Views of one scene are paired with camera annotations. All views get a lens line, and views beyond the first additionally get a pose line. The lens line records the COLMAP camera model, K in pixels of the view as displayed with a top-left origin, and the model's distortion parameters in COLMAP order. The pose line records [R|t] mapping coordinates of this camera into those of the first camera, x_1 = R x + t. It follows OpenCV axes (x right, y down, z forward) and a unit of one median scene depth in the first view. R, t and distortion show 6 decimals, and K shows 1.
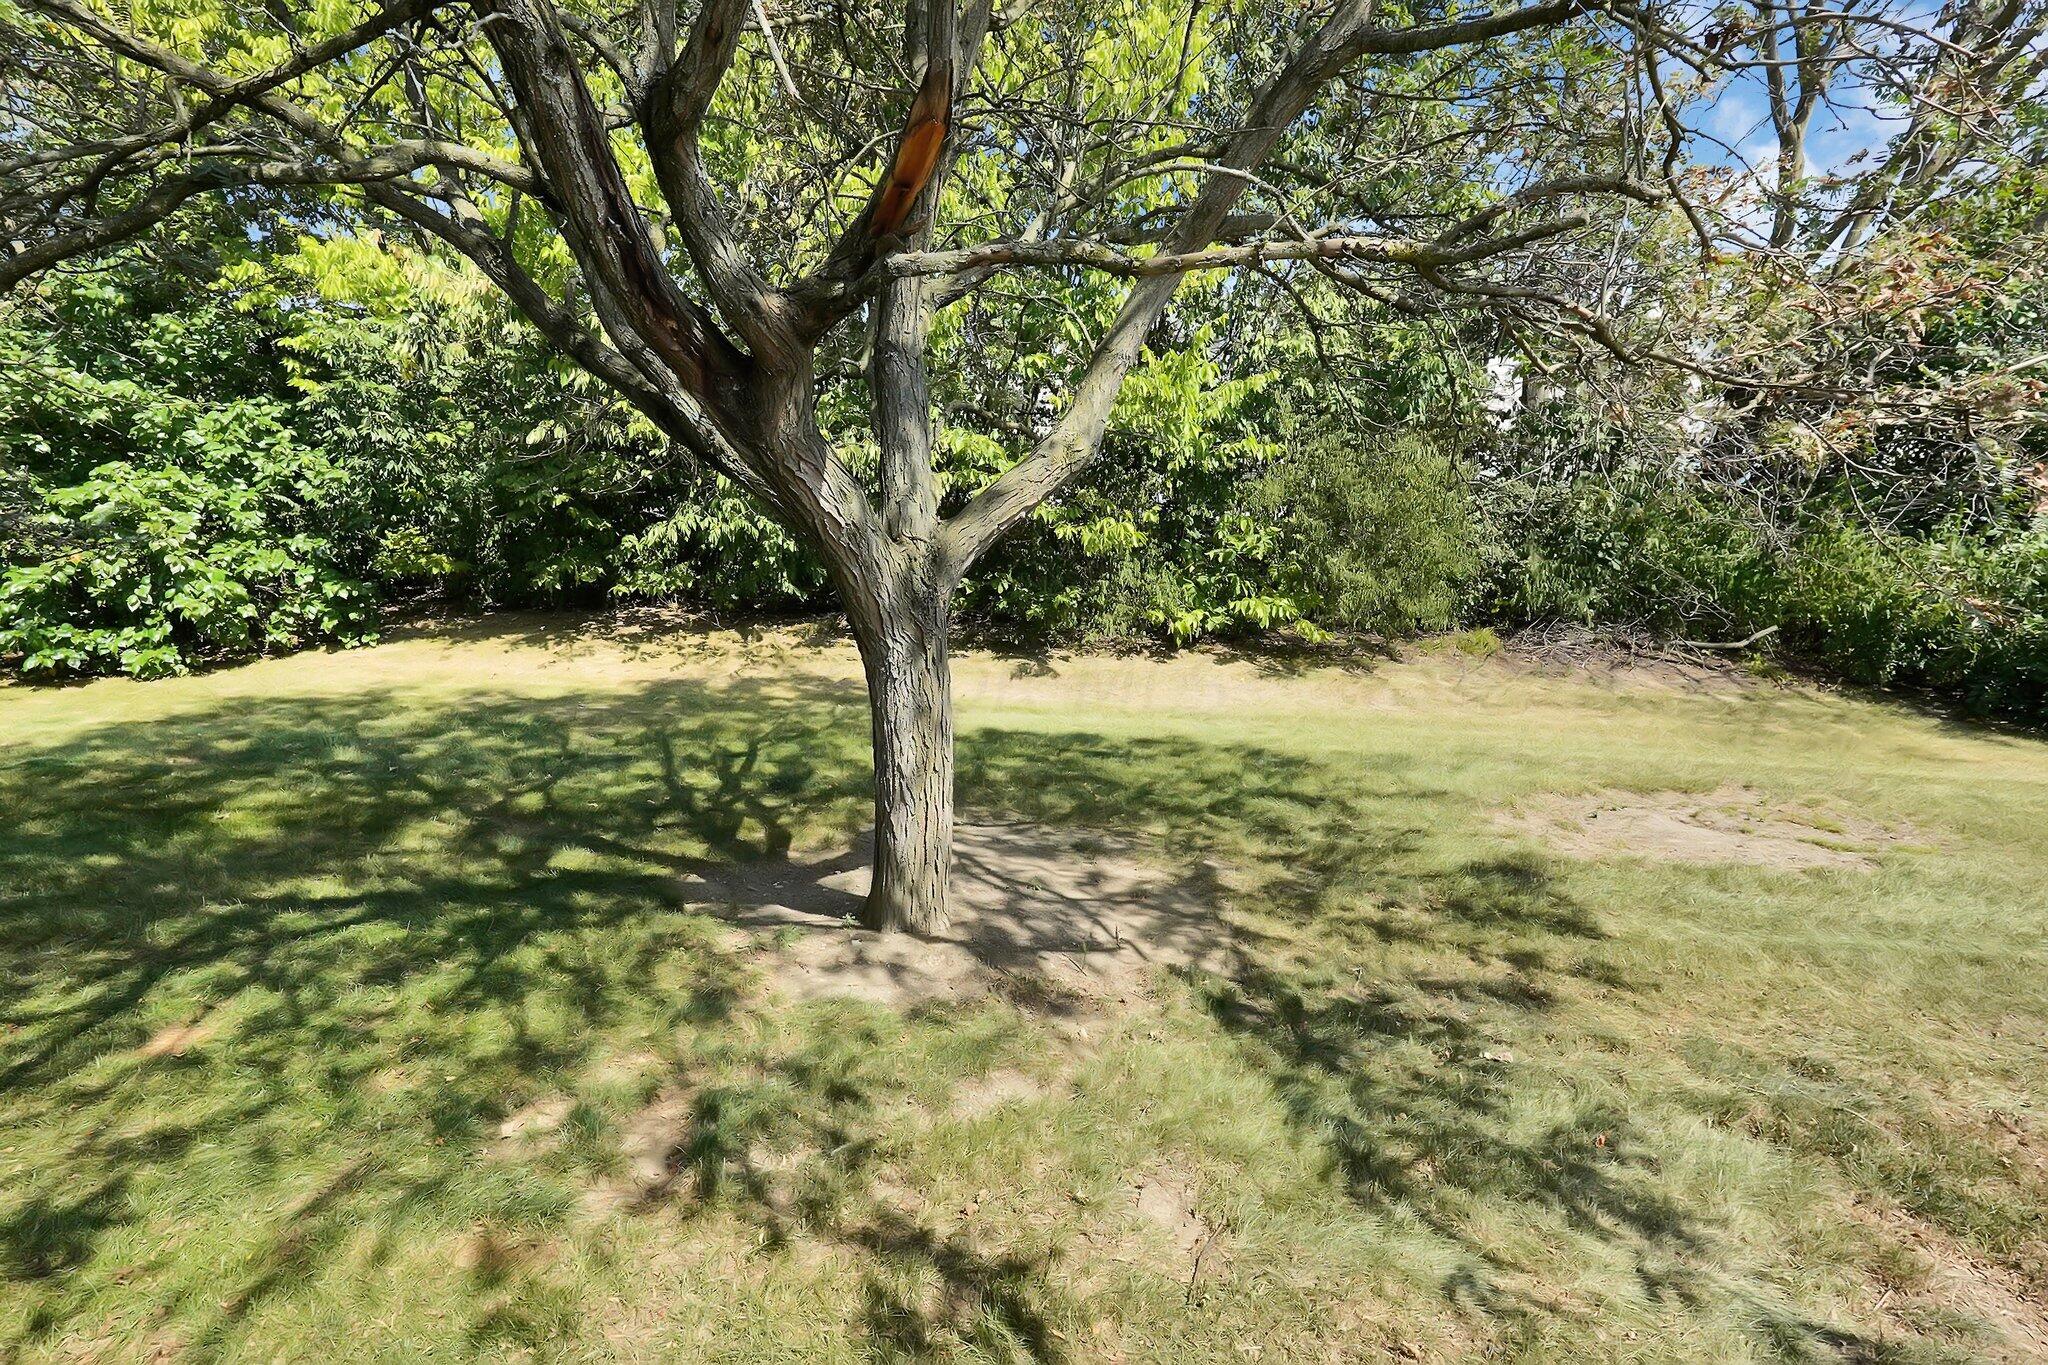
lens RADIAL K [[955.1, 0, 1022.3], [0, 955.1, 688.8], [0, 0, 1]] dist [-0.021730, 0.010249]
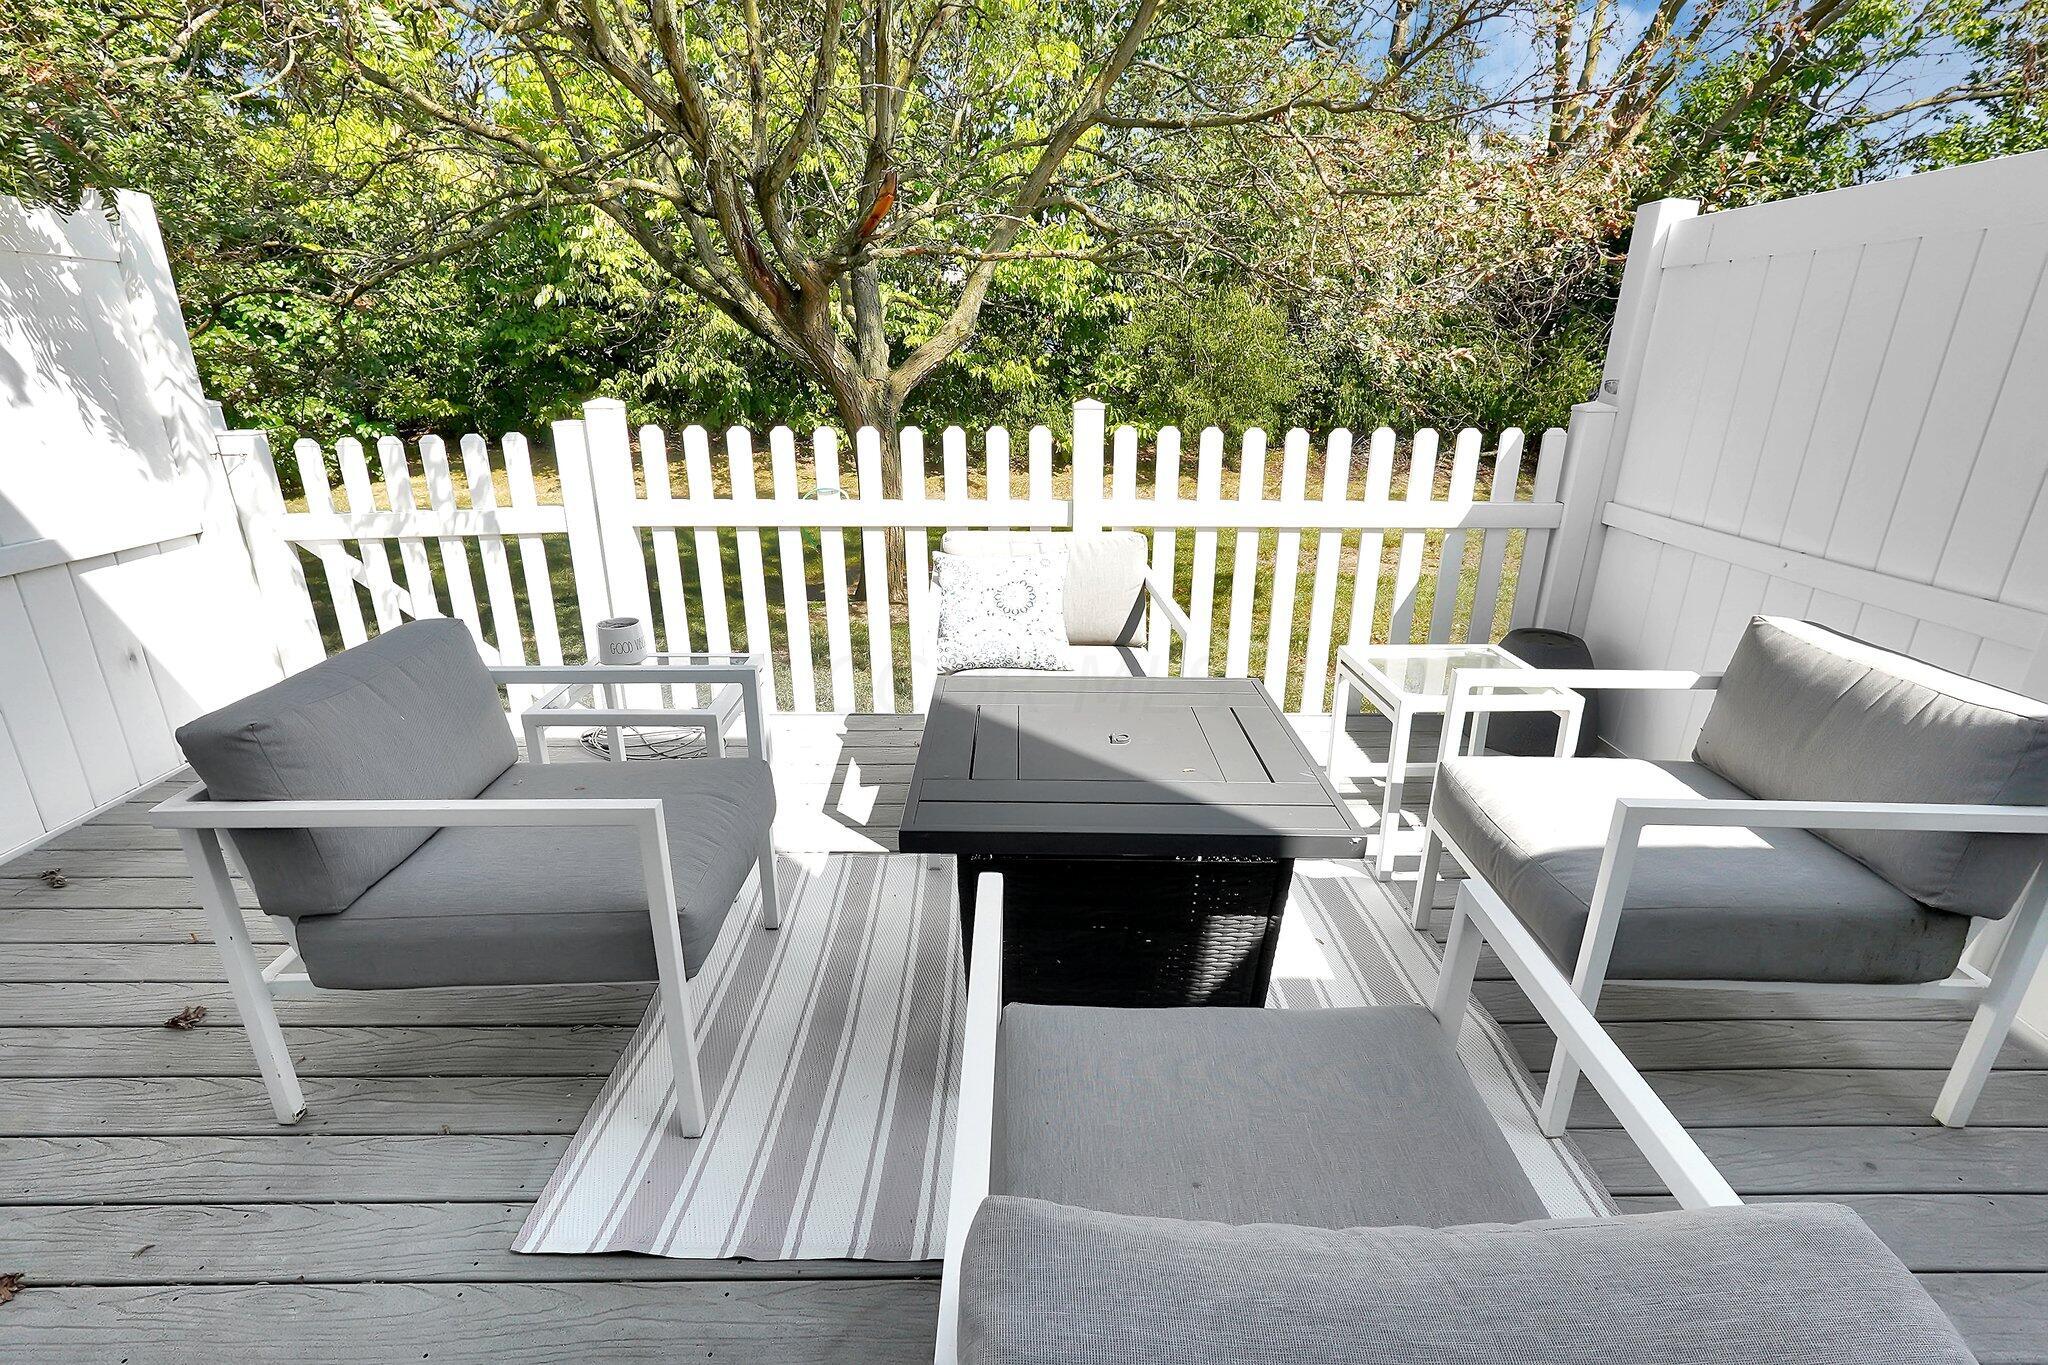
lens RADIAL K [[955.1, 0, 1026.2], [0, 955.1, 681.6], [0, 0, 1]] dist [-0.021730, 0.010249]
pose [[0.996464, -0.038987, 0.074427, 0.005569], [0.027081, 0.987582, 0.154752, 0.047193], [-0.079536, -0.152190, 0.985146, -0.304214]]
